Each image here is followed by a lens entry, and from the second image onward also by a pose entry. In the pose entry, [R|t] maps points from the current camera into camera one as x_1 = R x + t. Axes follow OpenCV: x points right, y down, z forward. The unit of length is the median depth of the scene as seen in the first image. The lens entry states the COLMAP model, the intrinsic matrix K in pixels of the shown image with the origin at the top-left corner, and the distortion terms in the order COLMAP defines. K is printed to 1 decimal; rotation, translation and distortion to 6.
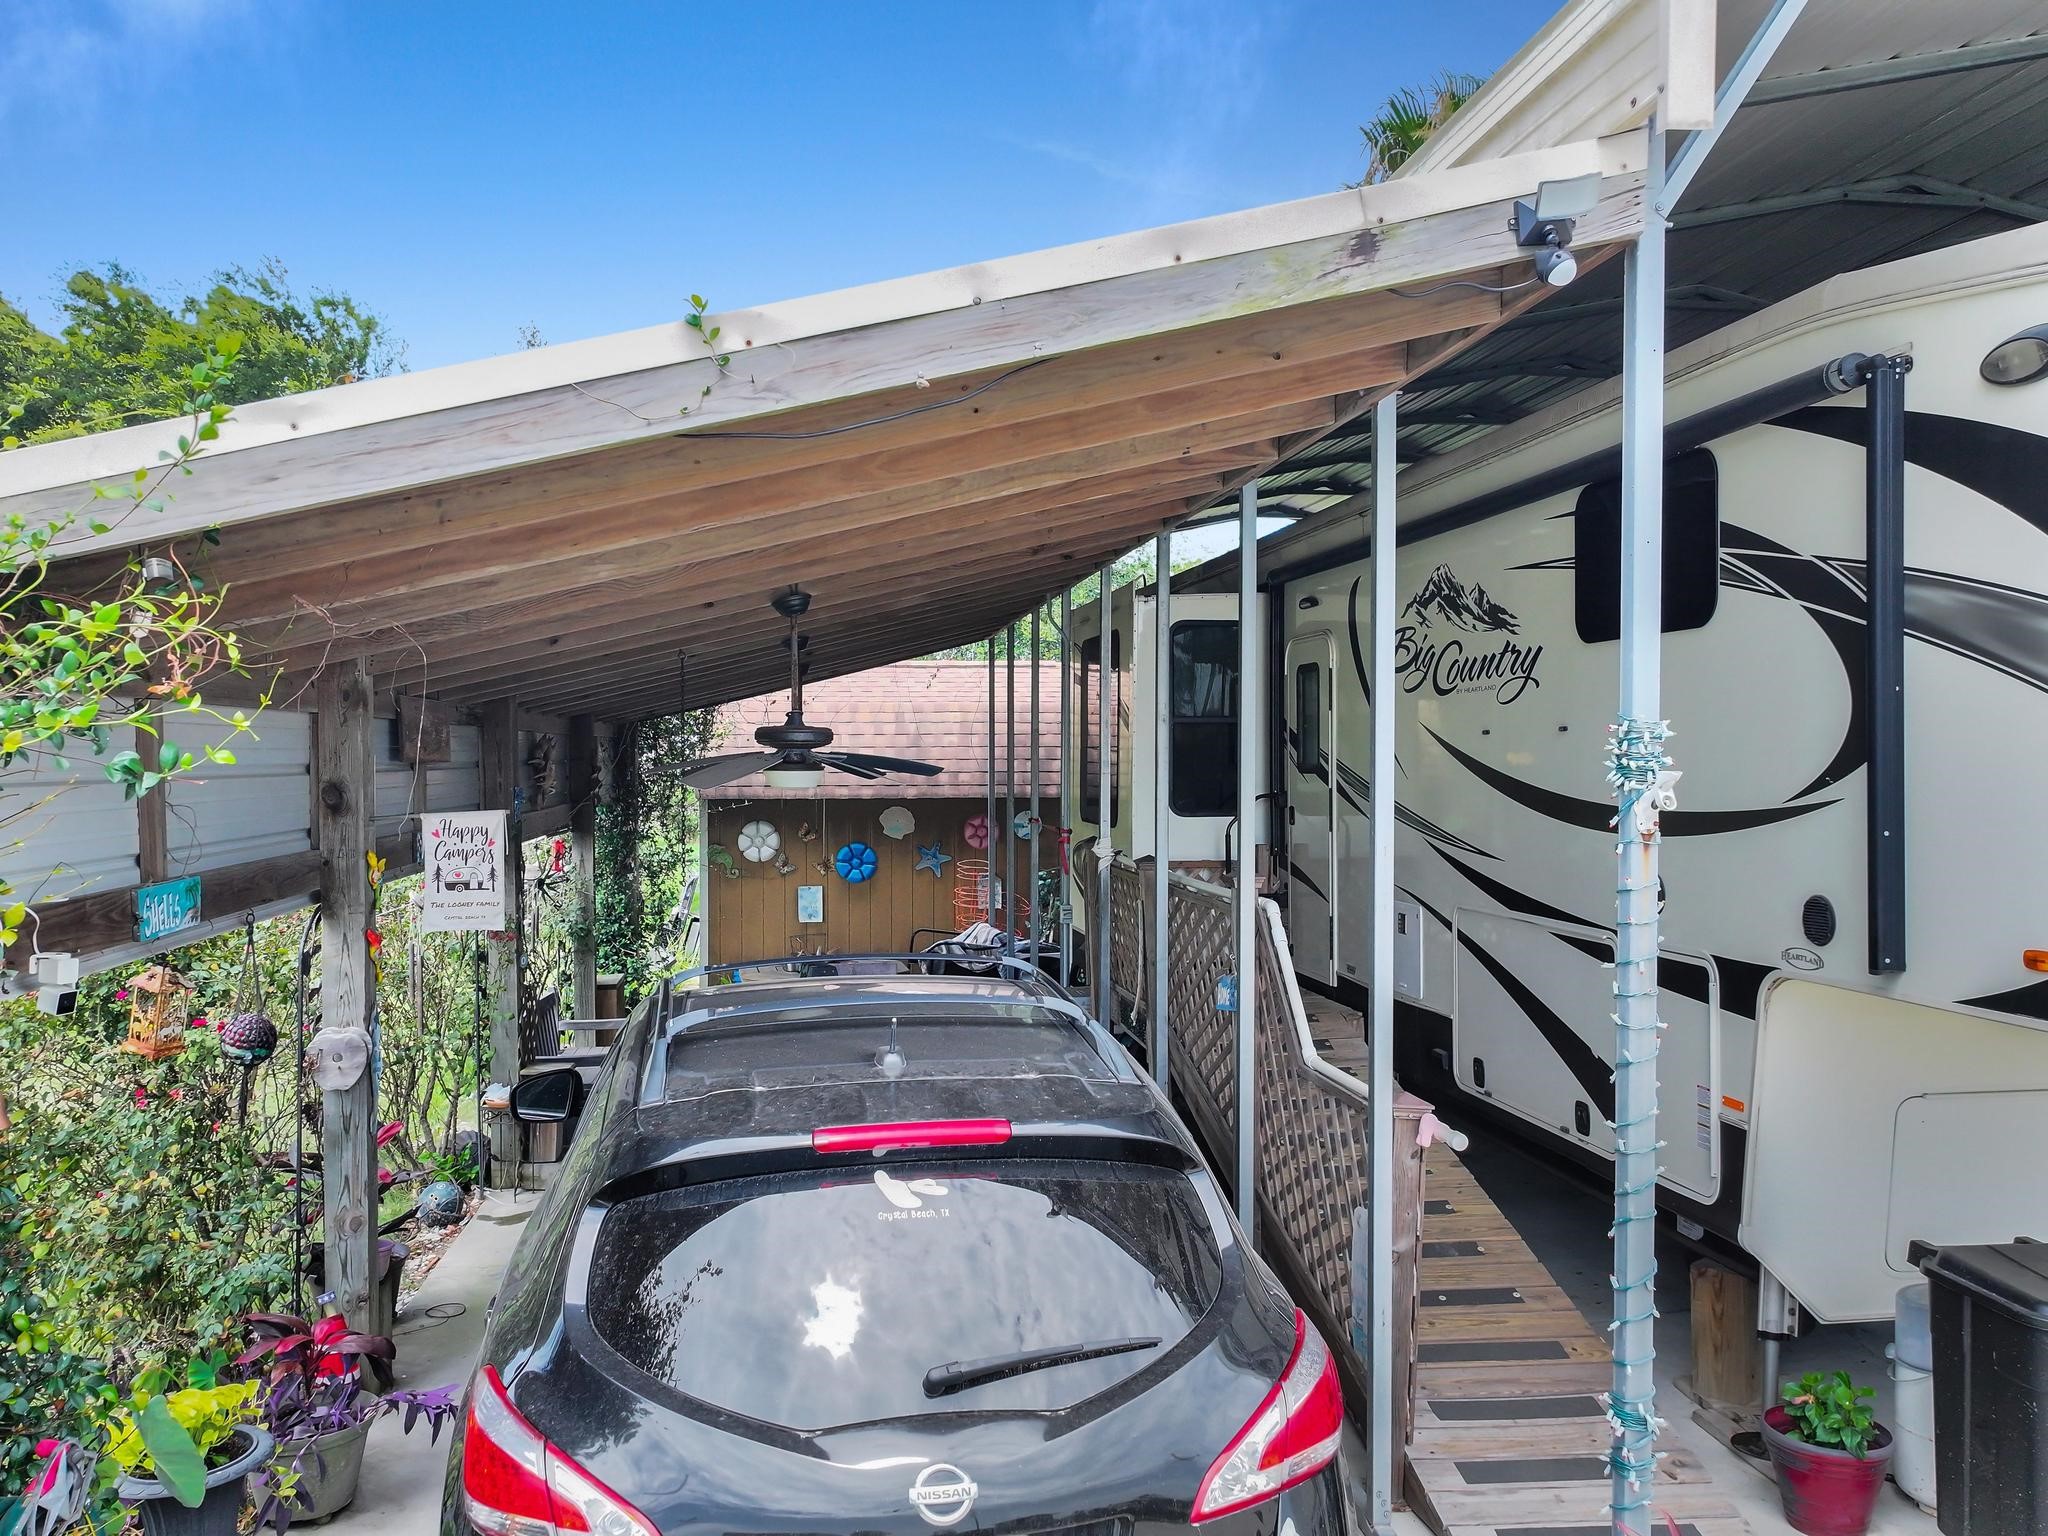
lens RADIAL K [[1657.4, 0, 1036.4], [0, 1657.4, 761.6], [0, 0, 1]] dist [0.006574, -0.010280]
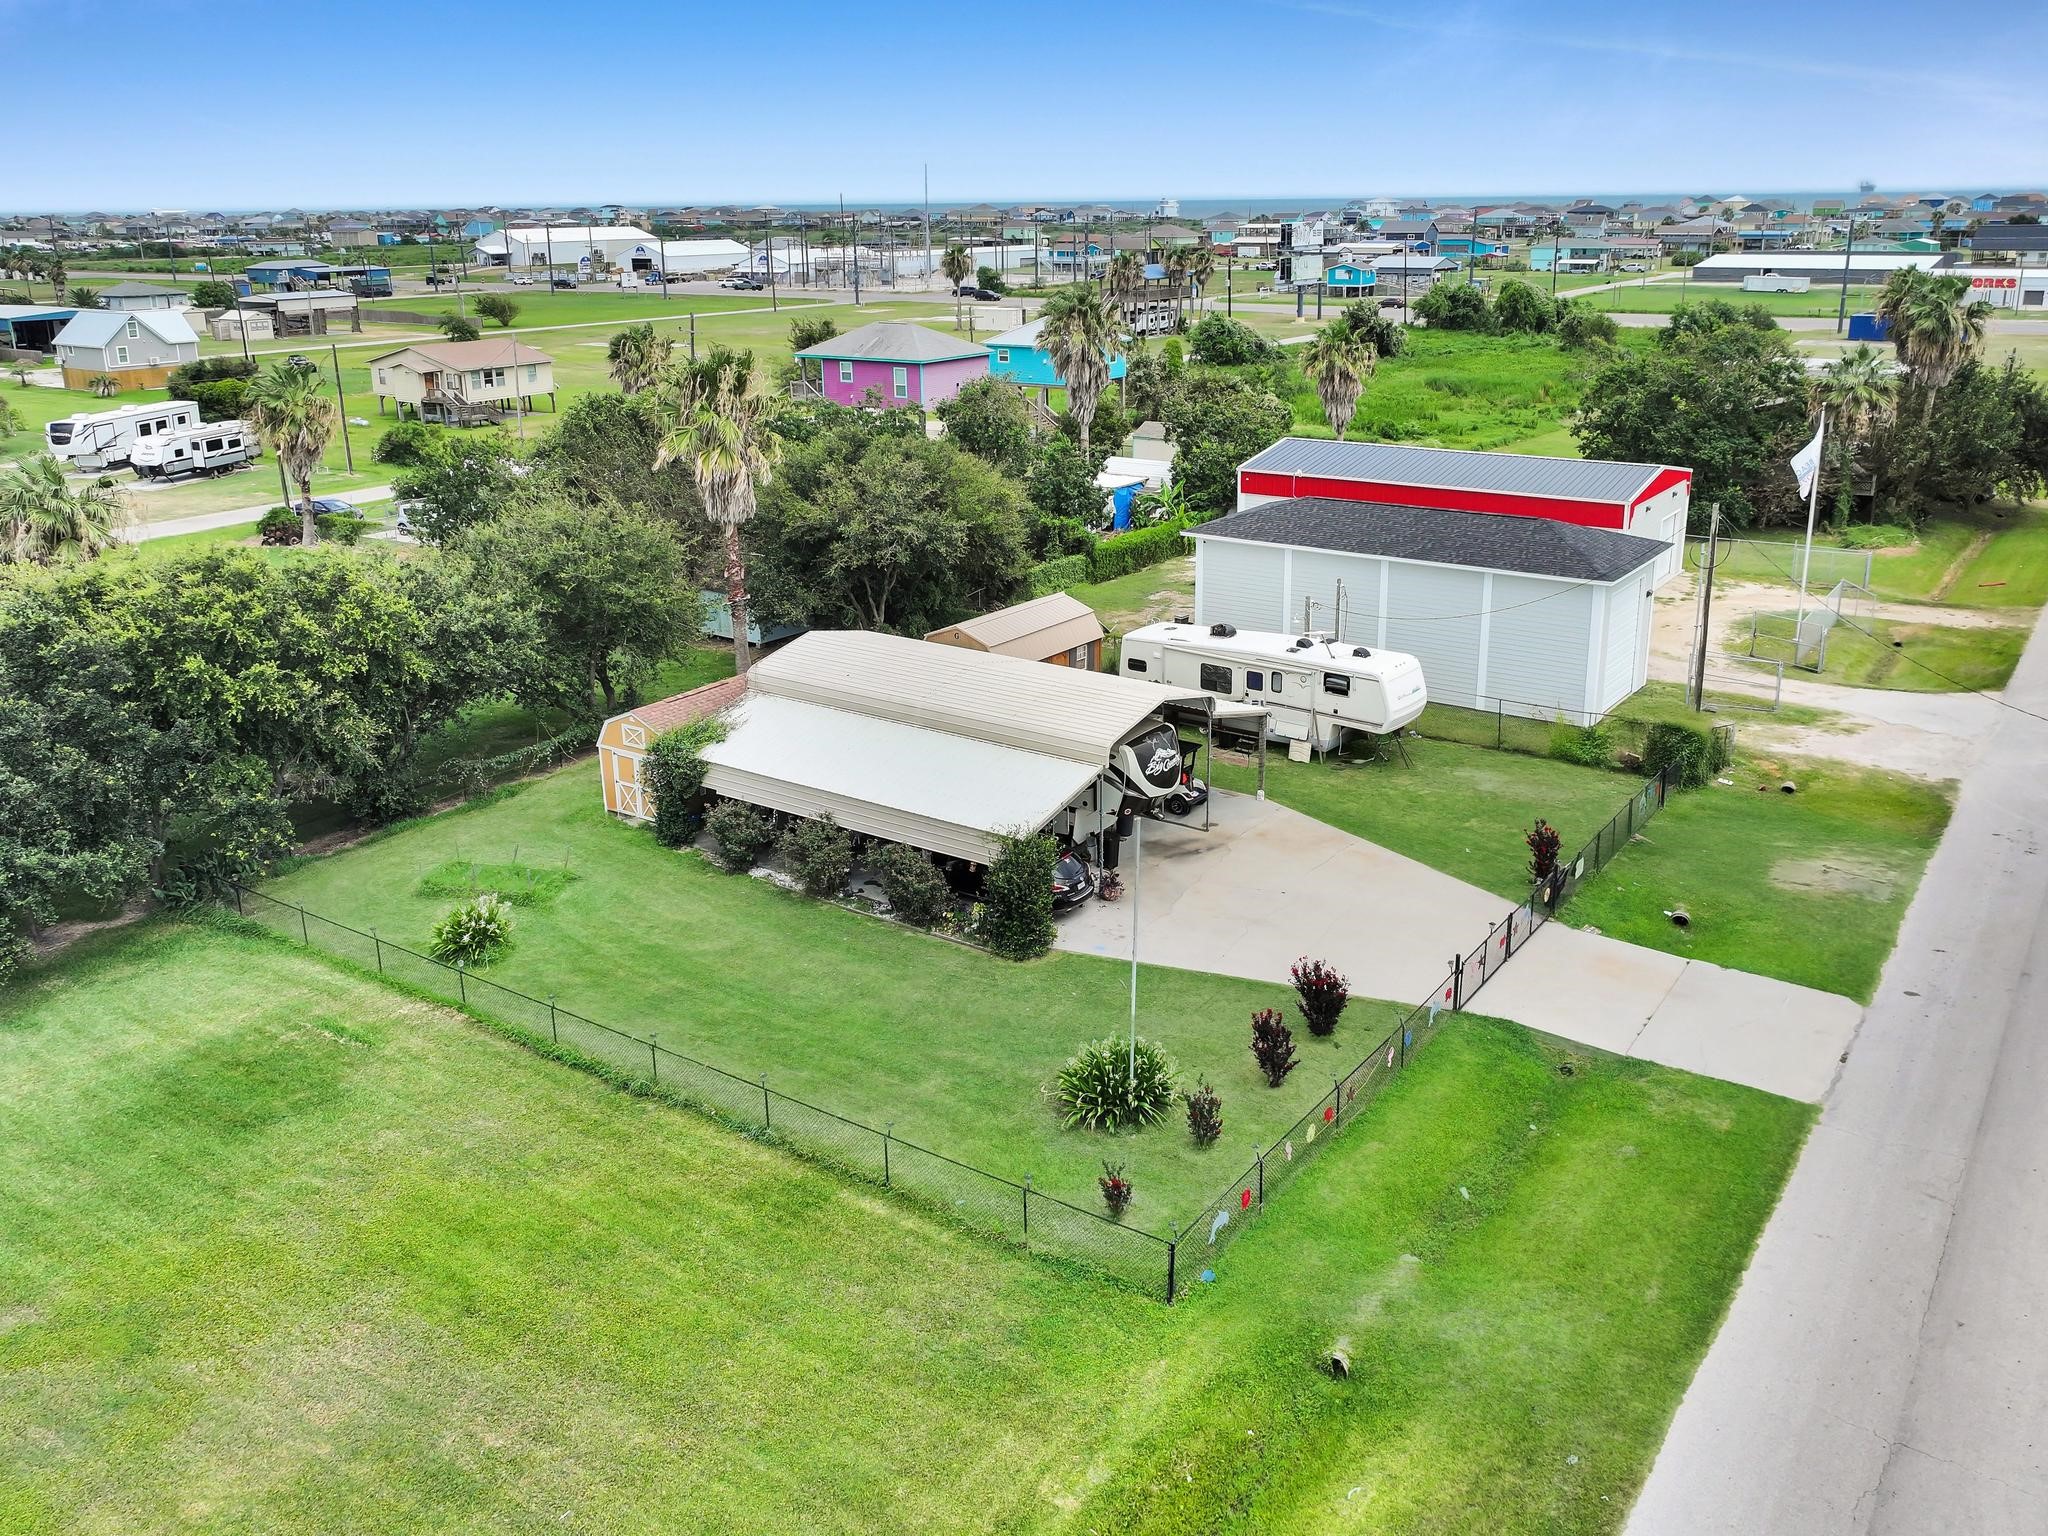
lens RADIAL K [[1682.5, 0, 1052.2], [0, 1682.5, 700.3], [0, 0, 1]] dist [0.008488, 0.002429]
pose [[0.677710, -0.221613, 0.701140, -4.551724], [0.016192, 0.957771, 0.287077, -2.356747], [-0.735151, -0.183202, 0.652679, -3.625478]]
